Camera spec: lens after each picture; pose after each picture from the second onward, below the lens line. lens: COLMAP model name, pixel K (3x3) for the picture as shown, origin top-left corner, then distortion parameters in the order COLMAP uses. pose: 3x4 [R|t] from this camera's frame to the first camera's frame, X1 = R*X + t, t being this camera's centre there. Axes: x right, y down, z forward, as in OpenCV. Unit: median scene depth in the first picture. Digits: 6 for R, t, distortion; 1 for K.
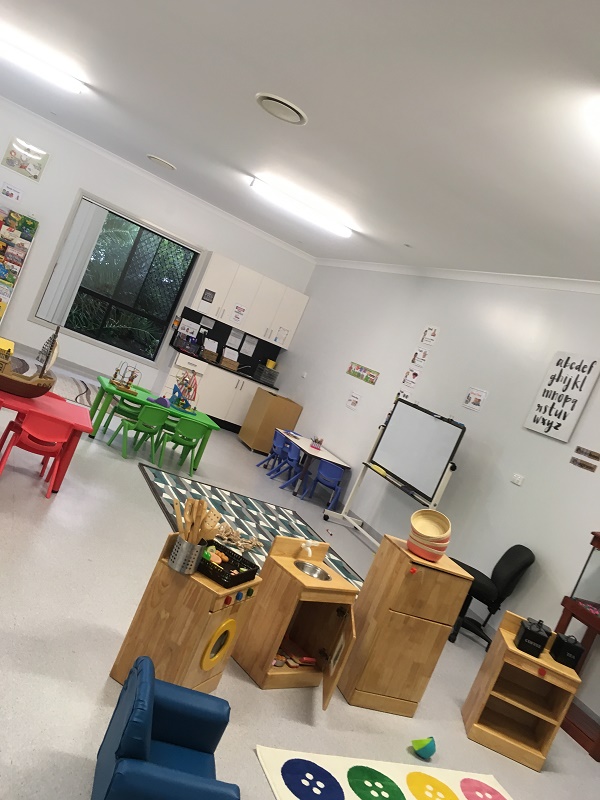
lens RADIAL K [[666.8, 0, 299.0], [0, 666.8, 400.5], [0, 0, 1]] dist [-0.013568, 0.001758]
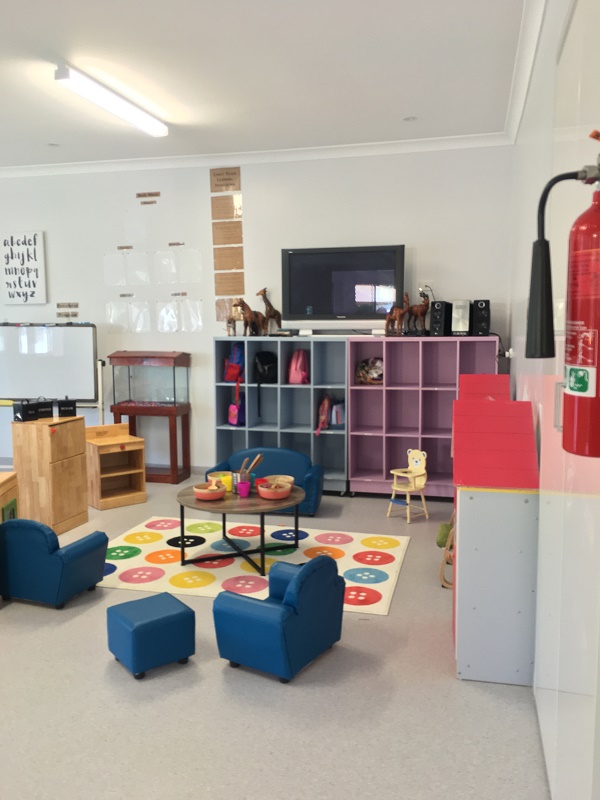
lens RADIAL K [[666.8, 0, 300.8], [0, 666.8, 398.5], [0, 0, 1]] dist [-0.013568, 0.001758]
pose [[0.568926, -0.472432, 0.673151, -0.253267], [0.296375, 0.881312, 0.368037, -0.097775], [-0.767128, -0.009880, 0.641418, -0.181117]]
